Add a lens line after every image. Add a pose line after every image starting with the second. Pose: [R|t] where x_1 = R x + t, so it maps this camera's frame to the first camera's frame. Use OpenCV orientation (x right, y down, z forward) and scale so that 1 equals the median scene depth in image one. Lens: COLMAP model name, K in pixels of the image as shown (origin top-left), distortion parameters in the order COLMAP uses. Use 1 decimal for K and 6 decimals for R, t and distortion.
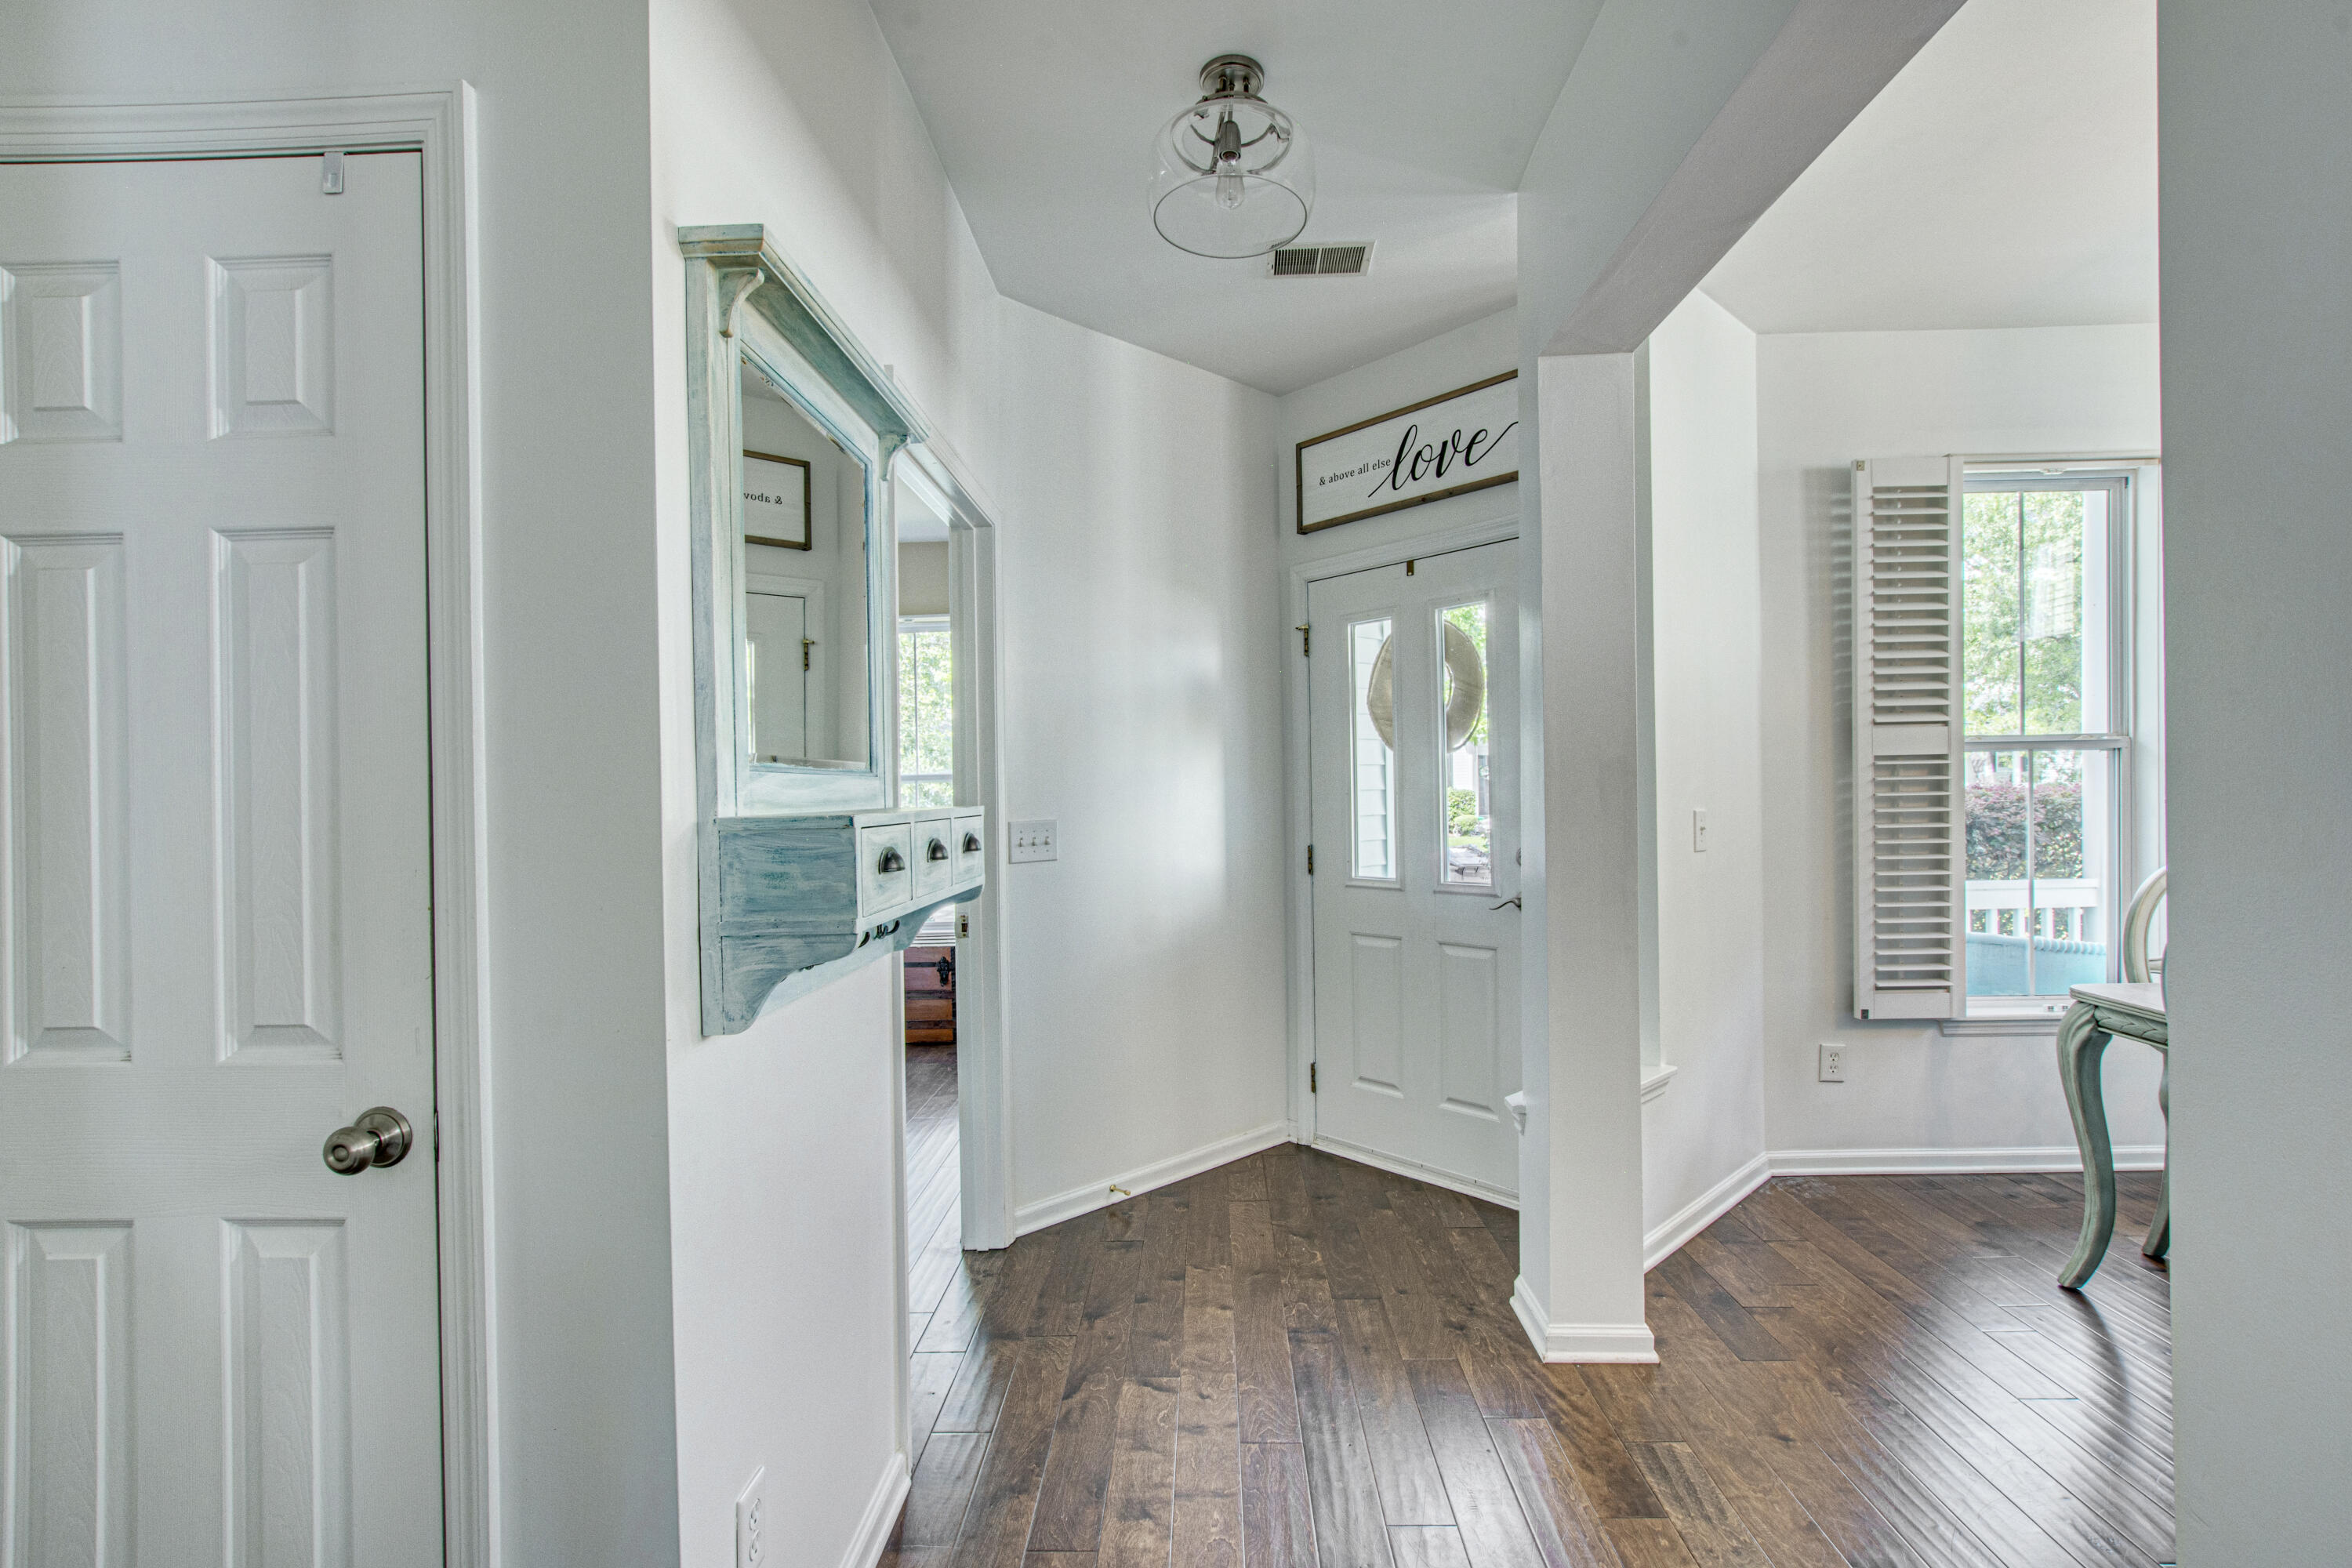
lens RADIAL K [[1043.2, 0, 1176.5], [0, 1043.2, 802.3], [0, 0, 1]] dist [-0.011731, 0.000181]
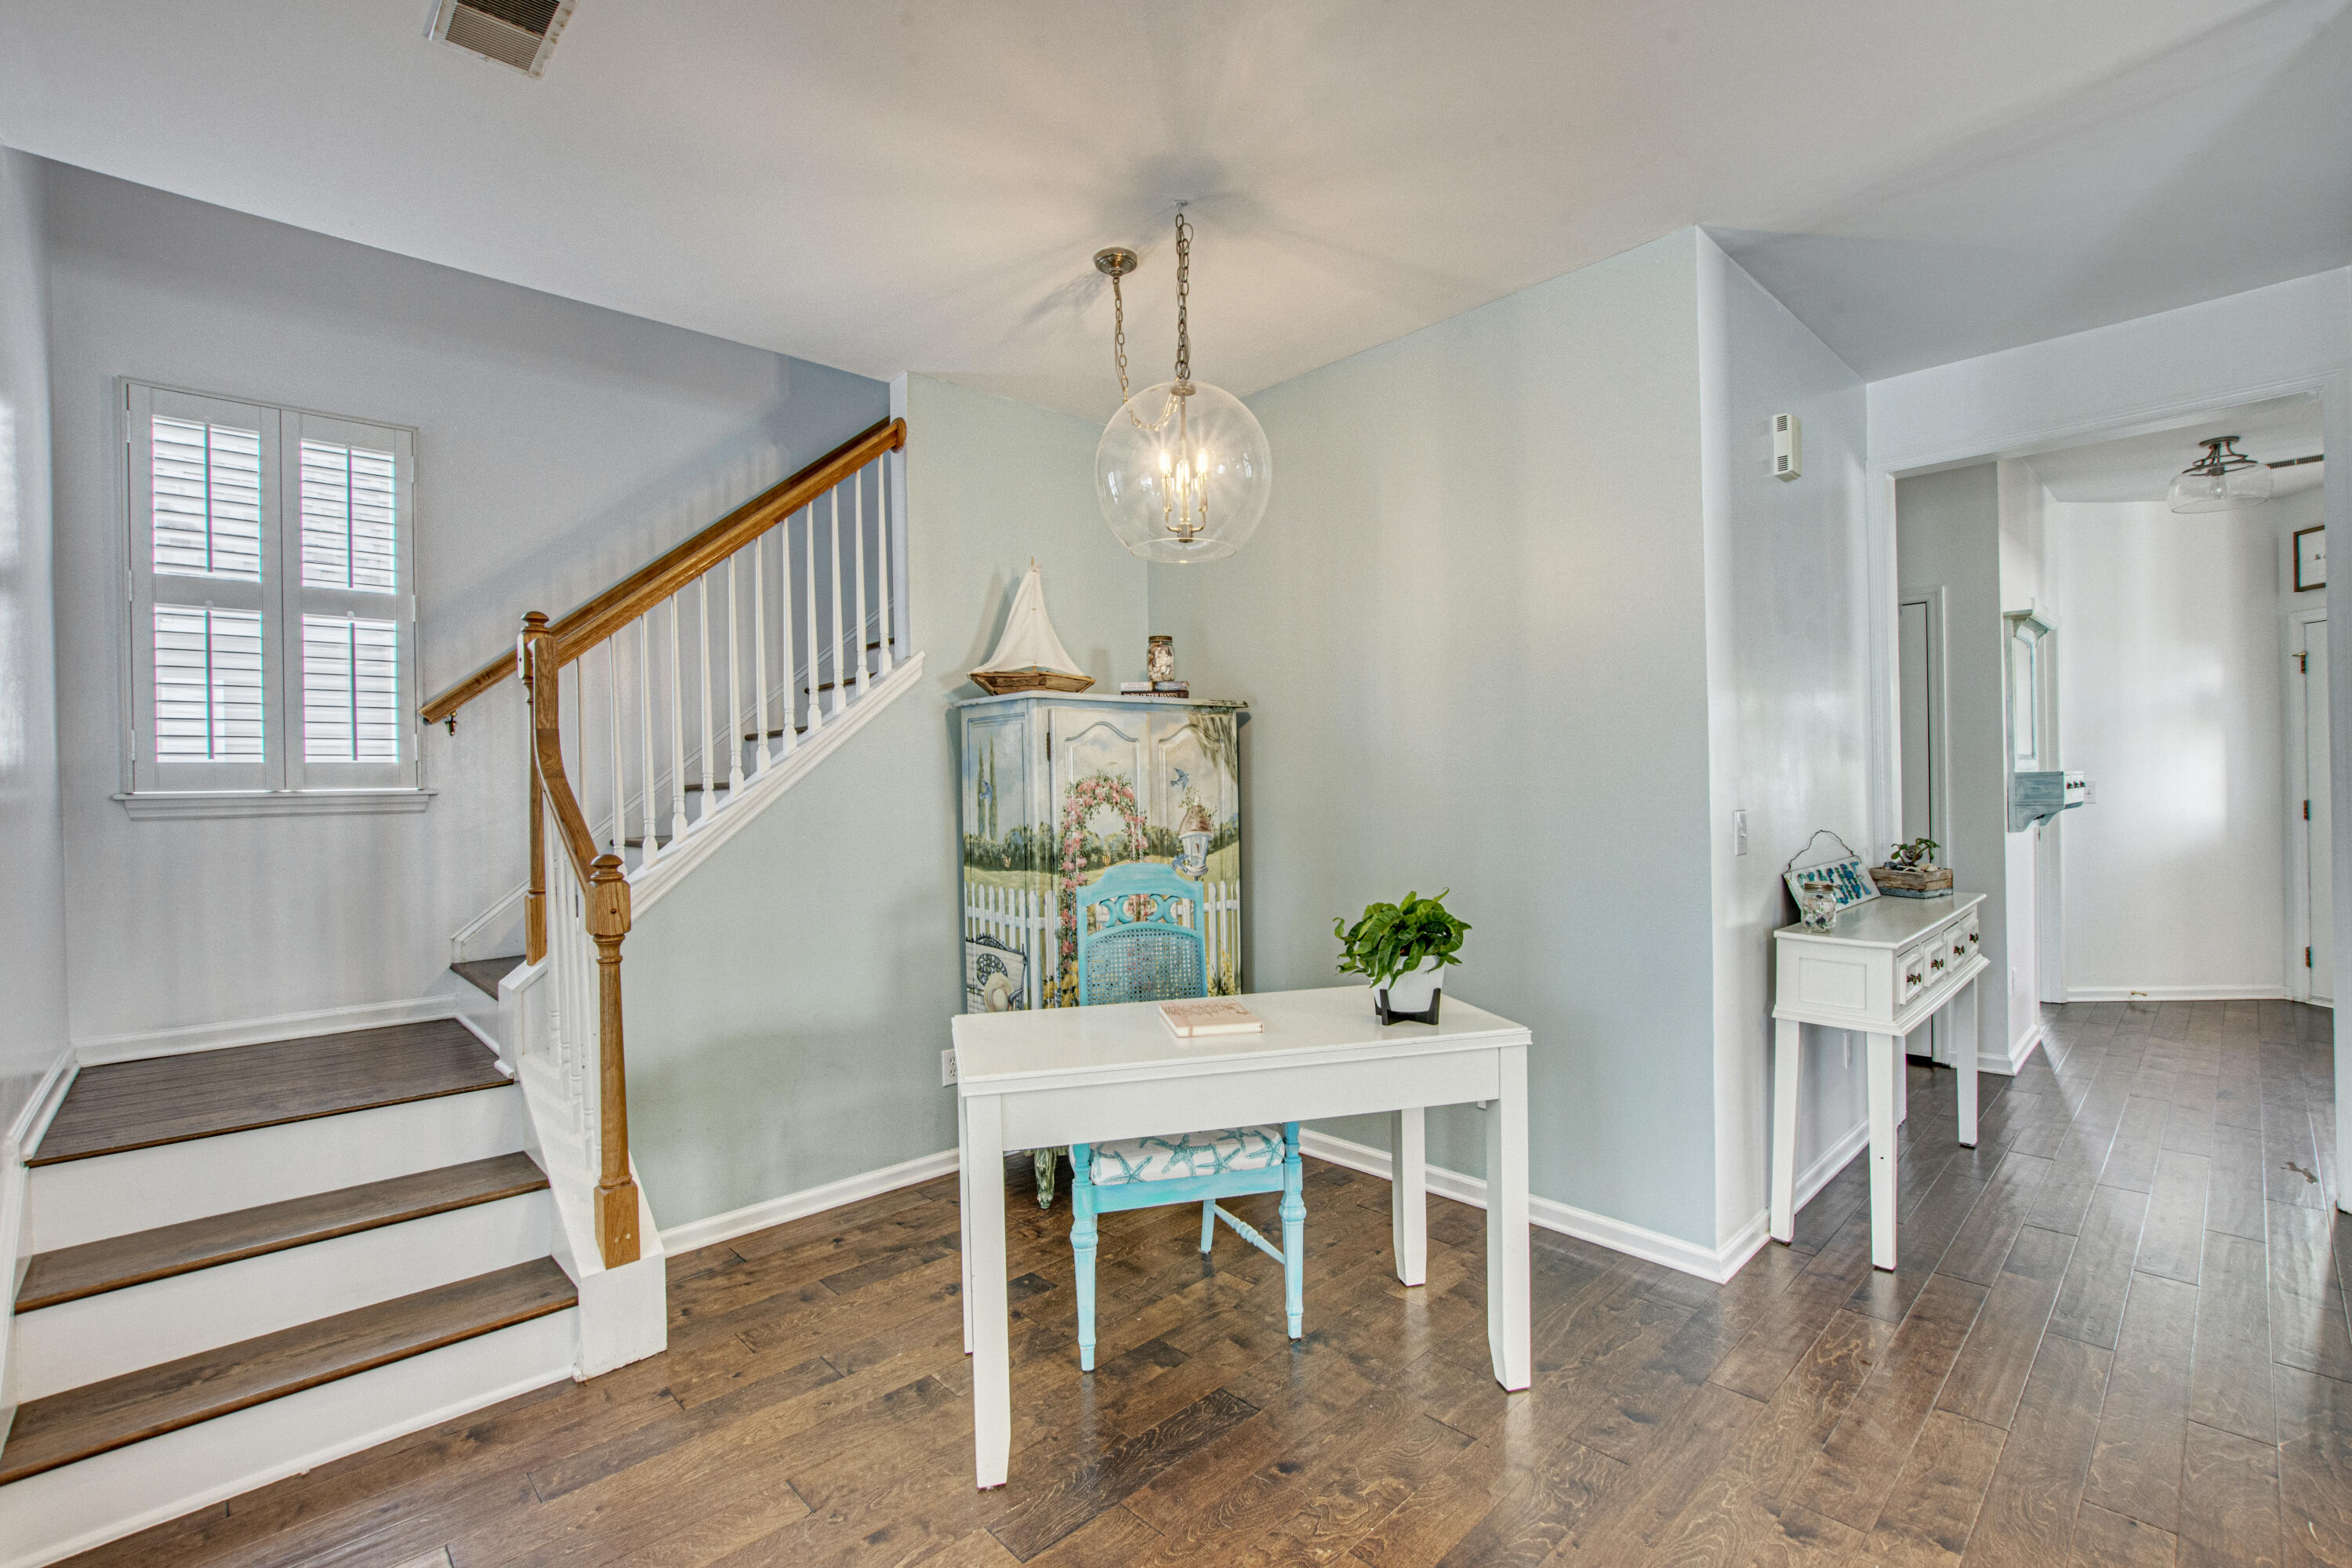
lens RADIAL K [[1043.2, 0, 1176.5], [0, 1043.2, 802.3], [0, 0, 1]] dist [-0.011731, 0.000181]
pose [[0.719153, 0.004619, -0.694837, -0.014154], [0.003613, 0.999940, 0.010386, 0.028792], [0.694843, -0.009980, 0.719093, -1.463581]]
